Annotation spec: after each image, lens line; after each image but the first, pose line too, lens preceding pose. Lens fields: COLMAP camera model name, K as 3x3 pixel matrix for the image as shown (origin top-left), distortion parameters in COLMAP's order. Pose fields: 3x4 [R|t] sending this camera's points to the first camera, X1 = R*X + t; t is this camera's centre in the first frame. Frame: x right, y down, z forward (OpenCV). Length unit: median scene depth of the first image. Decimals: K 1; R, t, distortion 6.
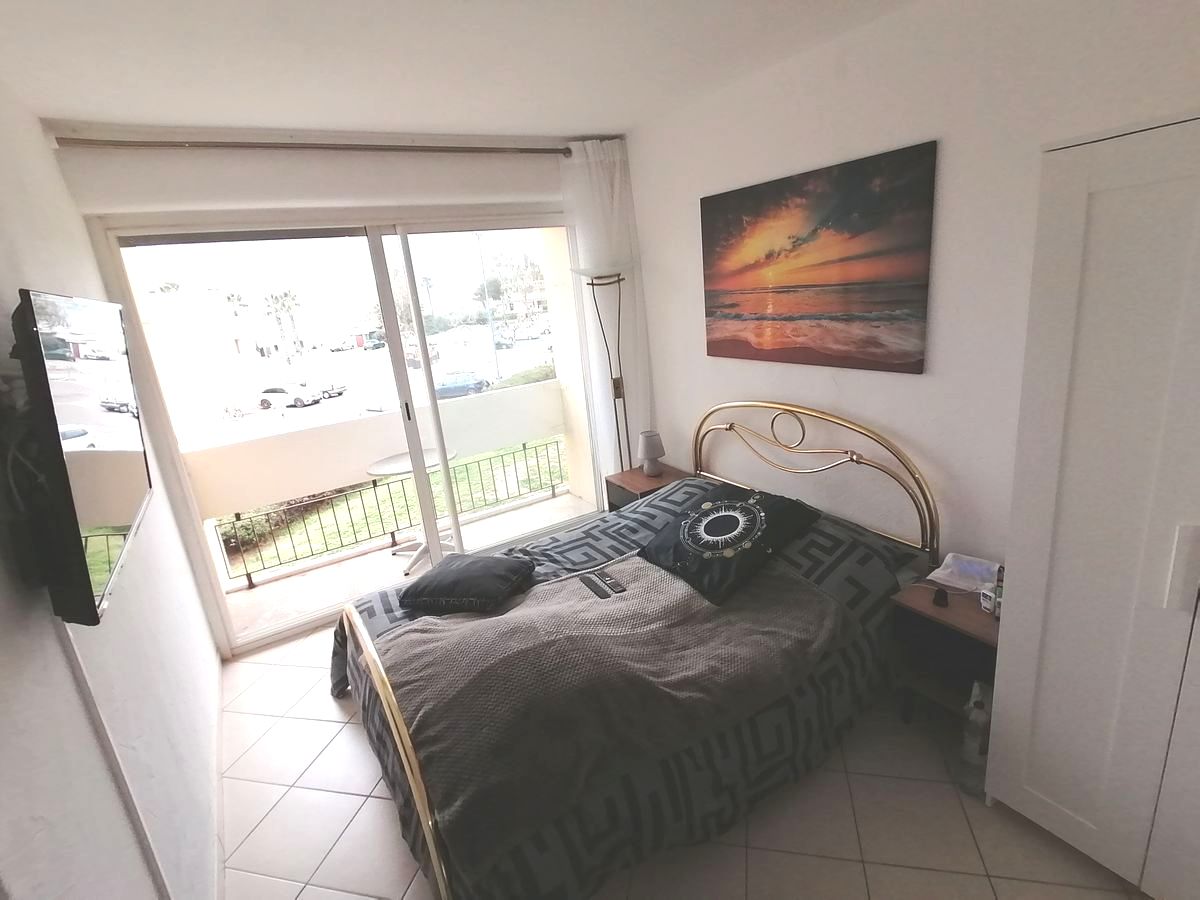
lens RADIAL K [[592.2, 0, 602.6], [0, 592.2, 445.7], [0, 0, 1]] dist [0.040614, -0.031770]
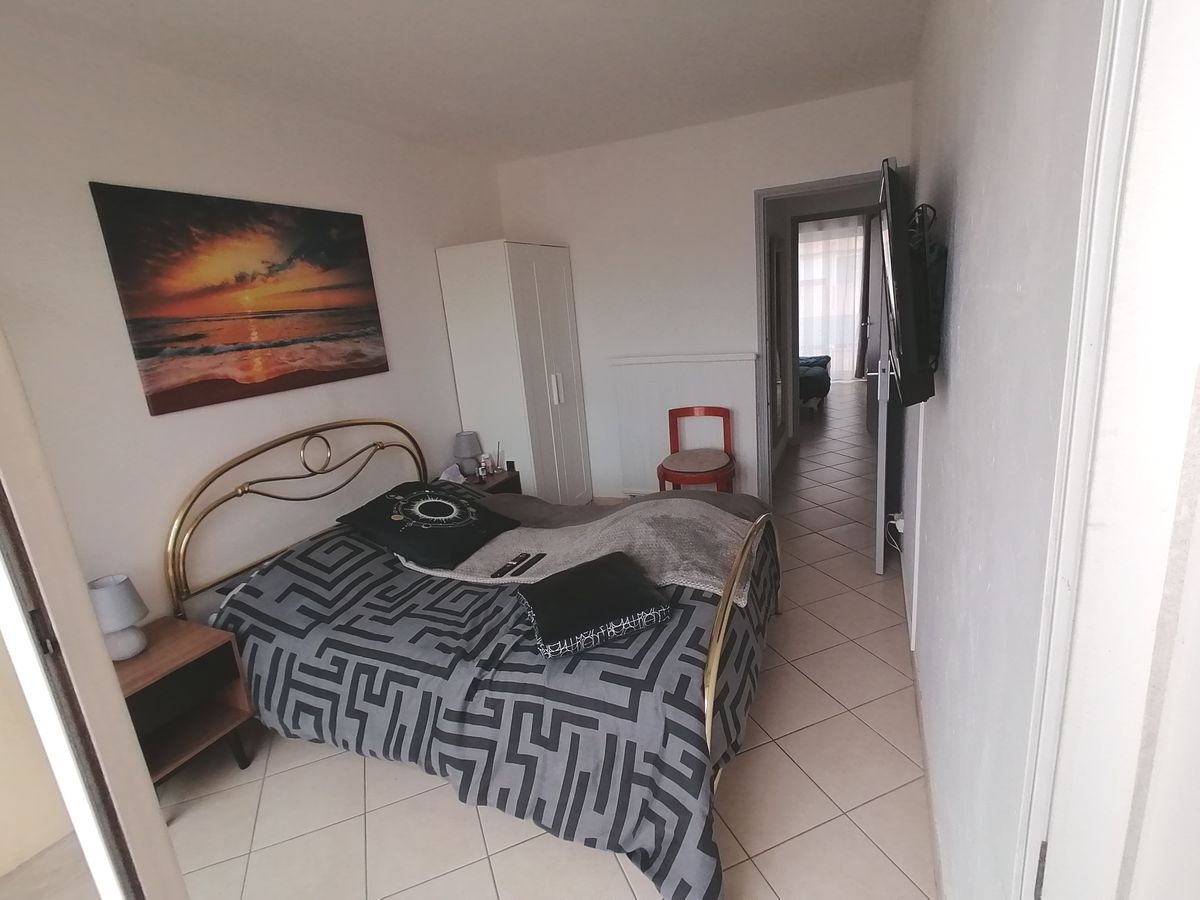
lens RADIAL K [[592.2, 0, 602.6], [0, 592.2, 445.7], [0, 0, 1]] dist [0.040614, -0.031770]
pose [[-0.557143, -0.056429, 0.828497, -0.810404], [0.356129, 0.885048, 0.299769, -0.174881], [-0.750175, 0.462066, -0.473003, 1.160903]]
